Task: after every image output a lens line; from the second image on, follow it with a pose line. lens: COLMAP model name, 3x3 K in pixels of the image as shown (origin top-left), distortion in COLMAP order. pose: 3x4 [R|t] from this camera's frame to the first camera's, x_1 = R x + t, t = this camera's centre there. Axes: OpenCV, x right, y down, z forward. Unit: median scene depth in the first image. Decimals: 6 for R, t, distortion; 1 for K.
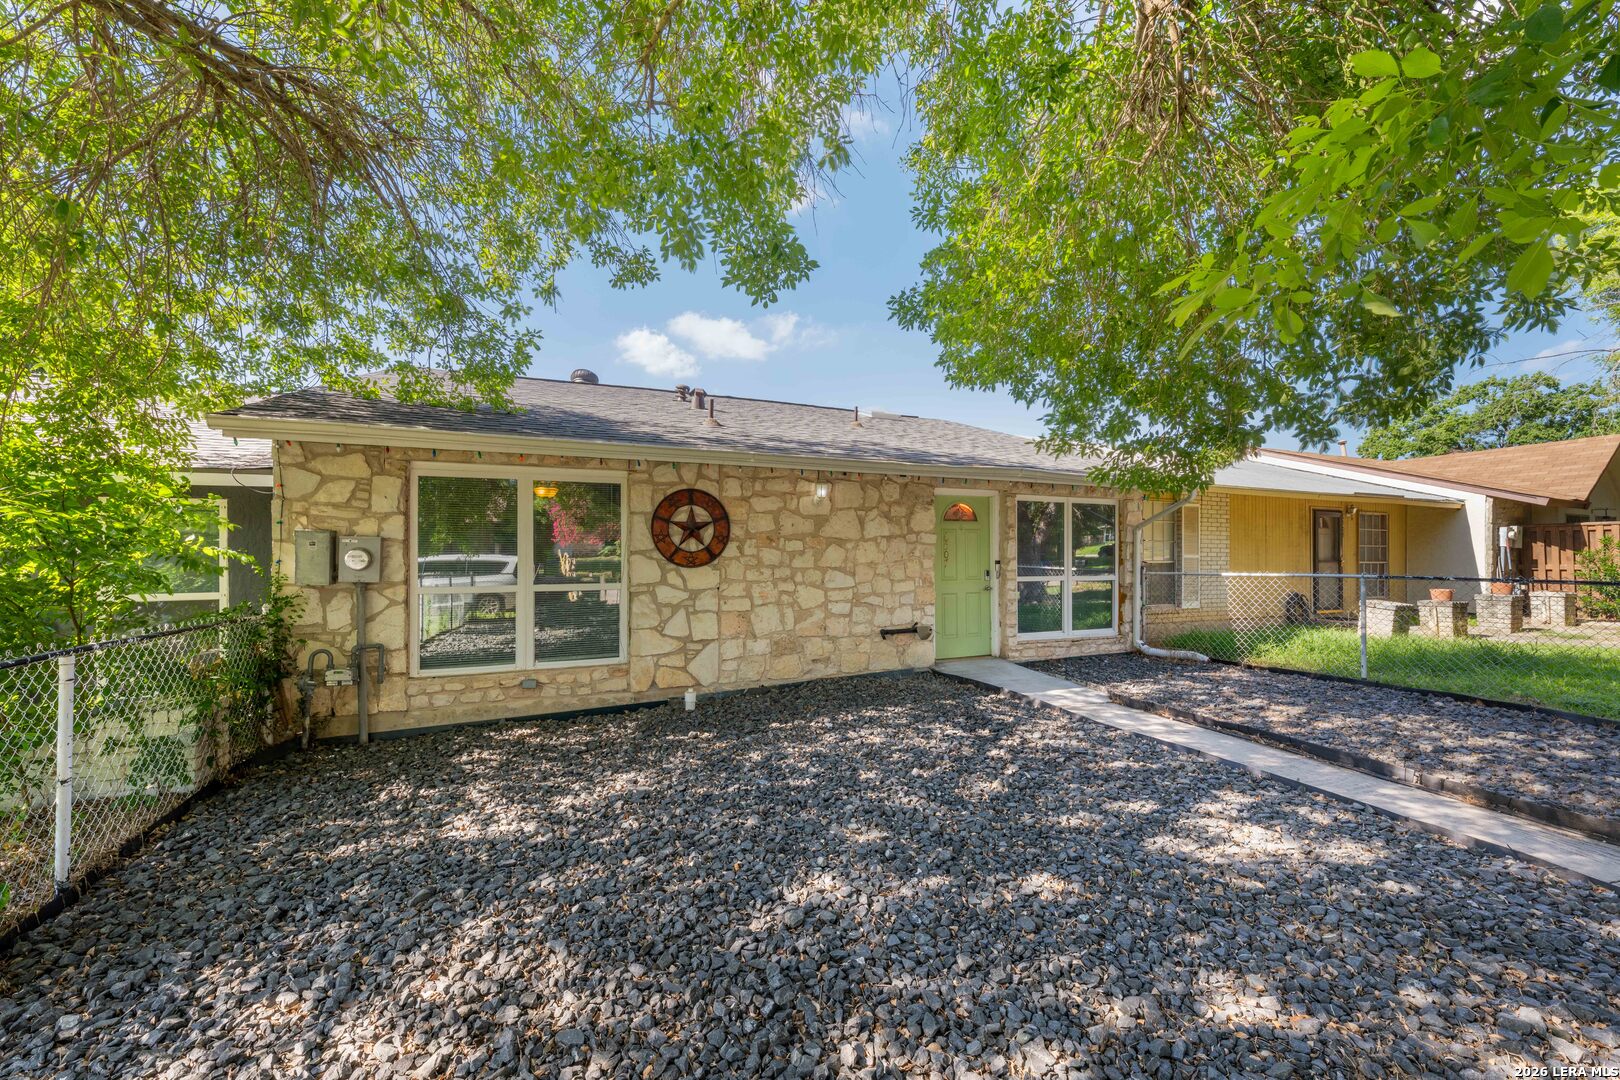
lens RADIAL K [[650.8, 0, 810.8], [0, 650.8, 548.4], [0, 0, 1]] dist [0.000152, -0.000081]
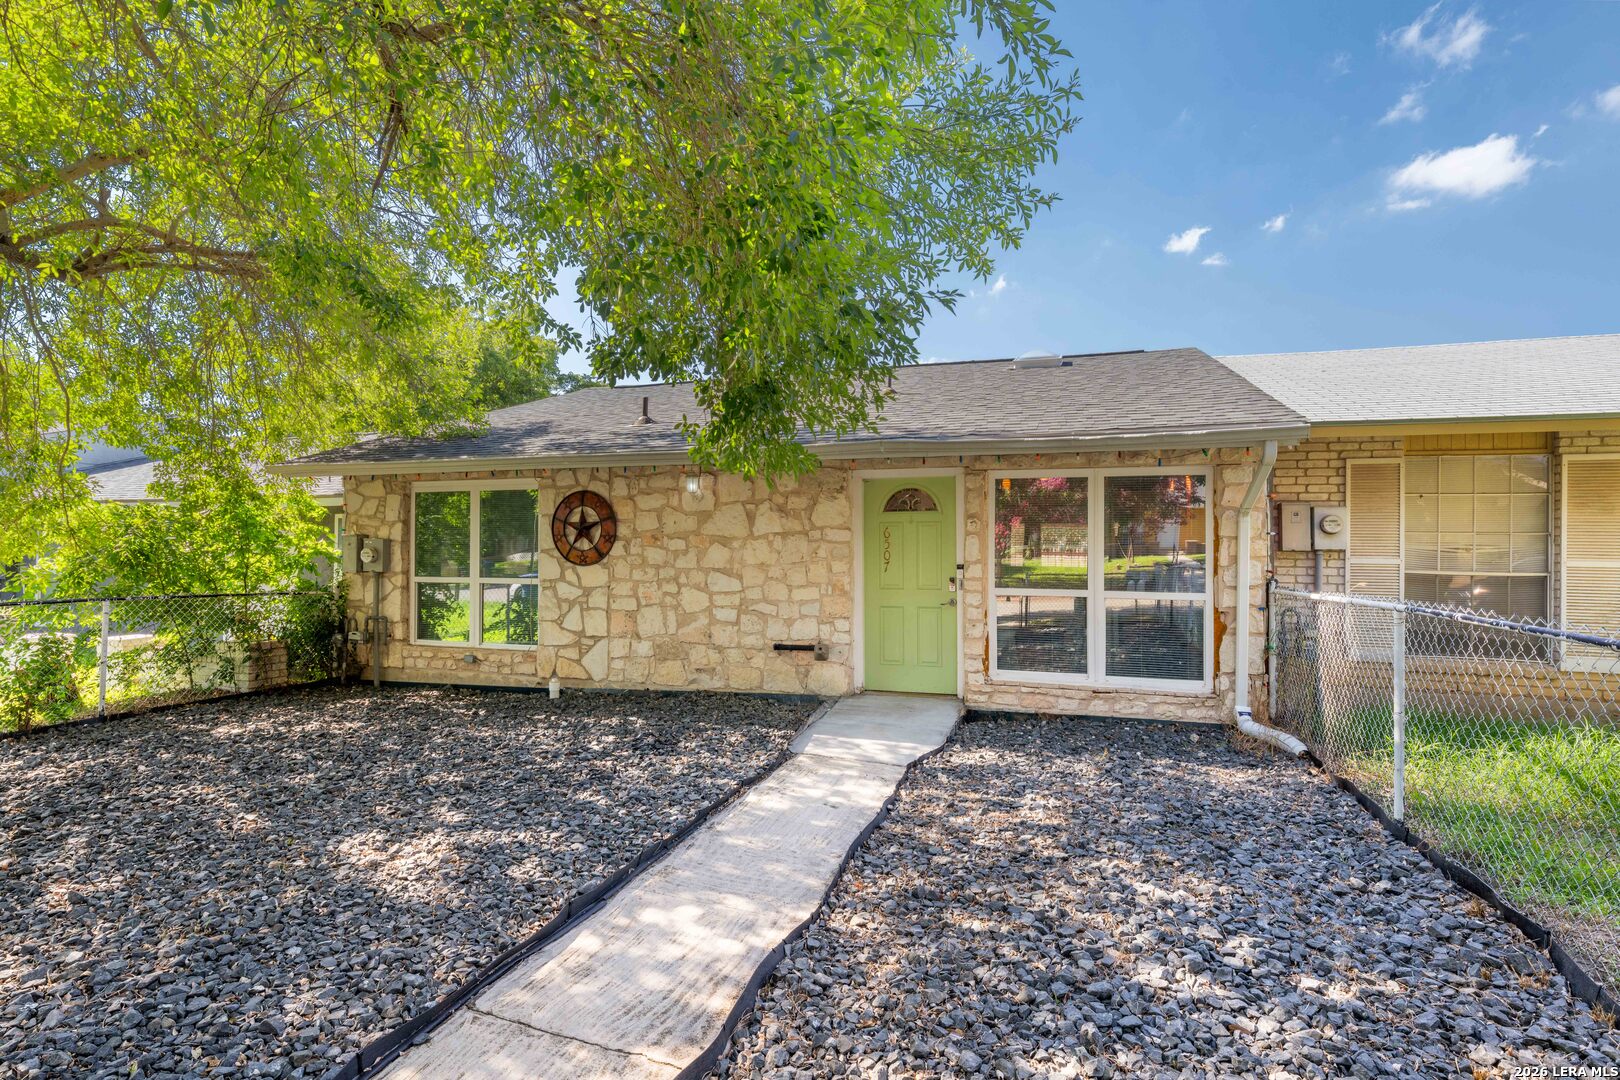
lens RADIAL K [[836.7, 0, 810.2], [0, 836.7, 538.4], [0, 0, 1]] dist [-0.006523, -0.000408]
pose [[0.729501, -0.007215, -0.683942, 0.991596], [0.000883, 0.999953, -0.009607, -0.001481], [0.683979, 0.006405, 0.729473, 0.264023]]
